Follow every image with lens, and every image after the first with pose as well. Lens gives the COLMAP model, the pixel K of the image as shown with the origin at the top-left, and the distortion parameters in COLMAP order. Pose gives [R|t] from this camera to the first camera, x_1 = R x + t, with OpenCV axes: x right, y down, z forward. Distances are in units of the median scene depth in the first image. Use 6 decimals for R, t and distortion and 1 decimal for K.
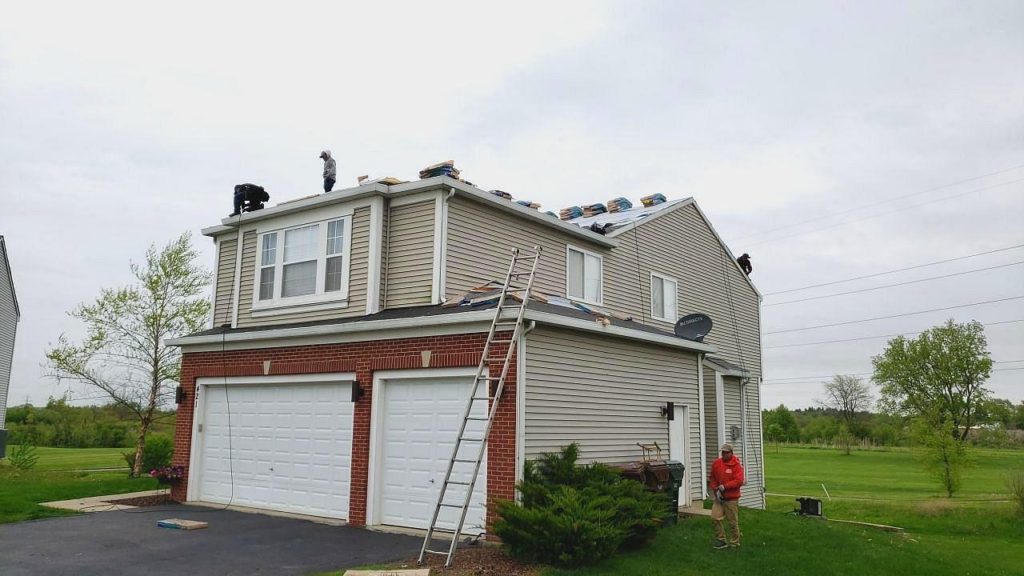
lens RADIAL K [[817.5, 0, 514.1], [0, 817.5, 263.9], [0, 0, 1]] dist [0.092845, -0.205497]
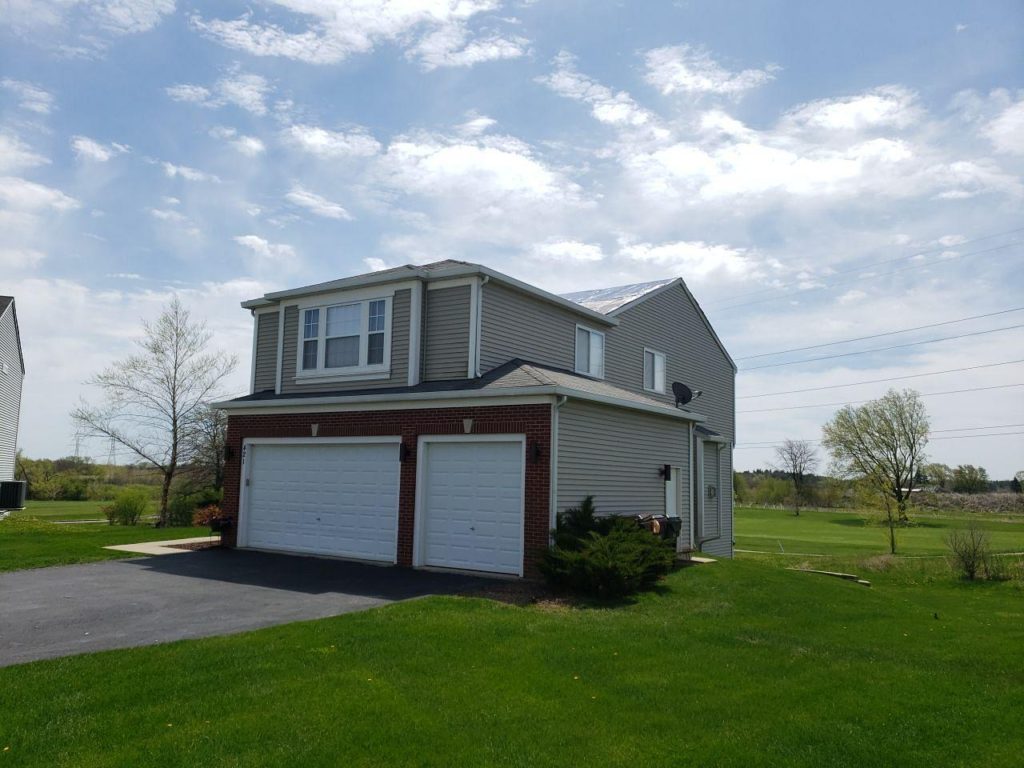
lens RADIAL K [[814.6, 0, 512.0], [0, 814.6, 384.0], [0, 0, 1]] dist [0.132489, -0.449550]
pose [[0.998778, 0.016178, 0.046702, -0.082814], [-0.019497, 0.997249, 0.071520, -0.022519], [-0.045417, -0.072343, 0.996345, -0.124967]]
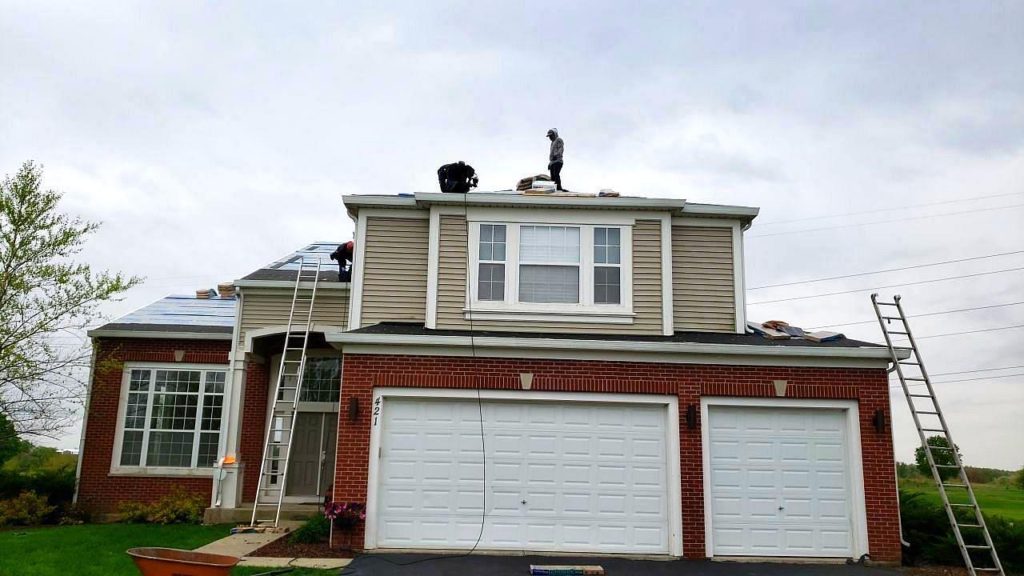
lens RADIAL K [[817.5, 0, 514.1], [0, 817.5, 263.9], [0, 0, 1]] dist [0.092845, -0.205497]
pose [[0.775985, 0.150036, 0.612647, -0.843939], [-0.129462, 0.988504, -0.078105, 0.071770], [-0.617323, -0.018706, 0.786488, 0.334844]]
